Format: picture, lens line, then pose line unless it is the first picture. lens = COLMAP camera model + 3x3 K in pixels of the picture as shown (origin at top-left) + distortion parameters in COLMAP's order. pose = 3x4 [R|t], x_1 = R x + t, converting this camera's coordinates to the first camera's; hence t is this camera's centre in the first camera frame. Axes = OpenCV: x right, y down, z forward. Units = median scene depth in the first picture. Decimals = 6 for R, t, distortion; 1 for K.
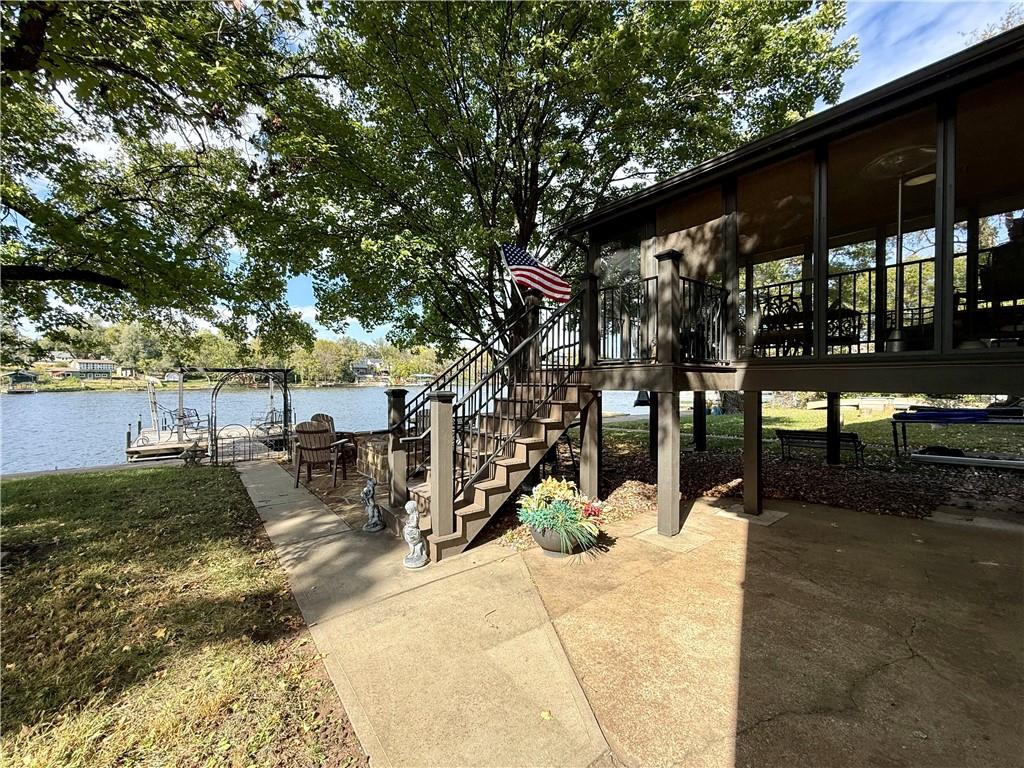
lens RADIAL K [[408.0, 0, 508.1], [0, 408.0, 383.0], [0, 0, 1]] dist [0.000931, 0.000153]
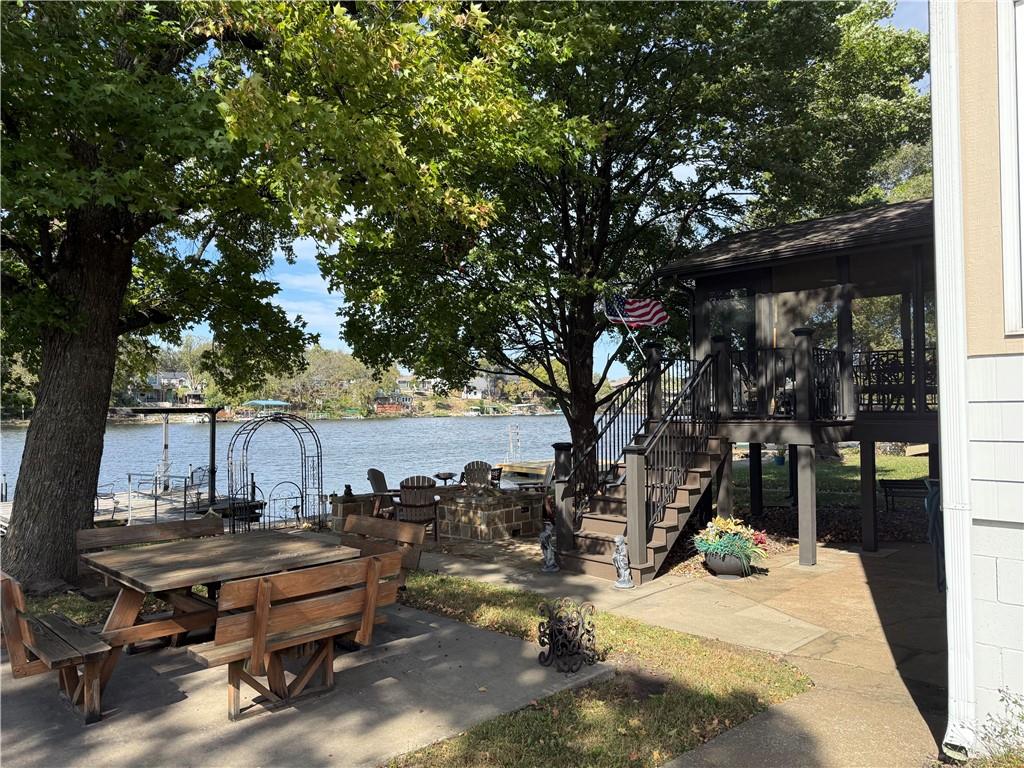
lens RADIAL K [[719.7, 0, 507.1], [0, 719.7, 385.6], [0, 0, 1]] dist [0.055443, -0.061200]
pose [[0.990805, 0.000249, 0.135300, -0.253947], [0.005061, 0.999230, -0.038907, -0.023374], [-0.135206, 0.039234, 0.990040, -0.331826]]
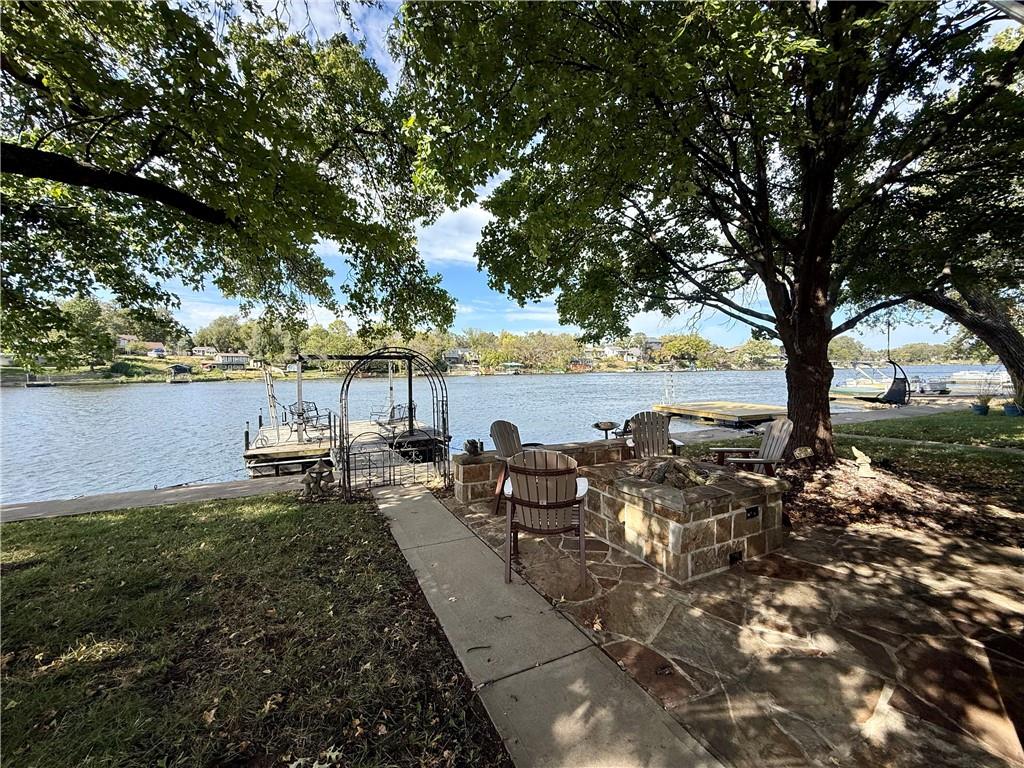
lens RADIAL K [[408.0, 0, 508.1], [0, 408.0, 383.0], [0, 0, 1]] dist [0.000931, 0.000153]
pose [[0.979418, -0.001071, -0.201840, -0.214015], [0.006690, 0.999609, 0.027159, 0.001643], [0.201732, -0.027950, 0.979042, 0.266258]]
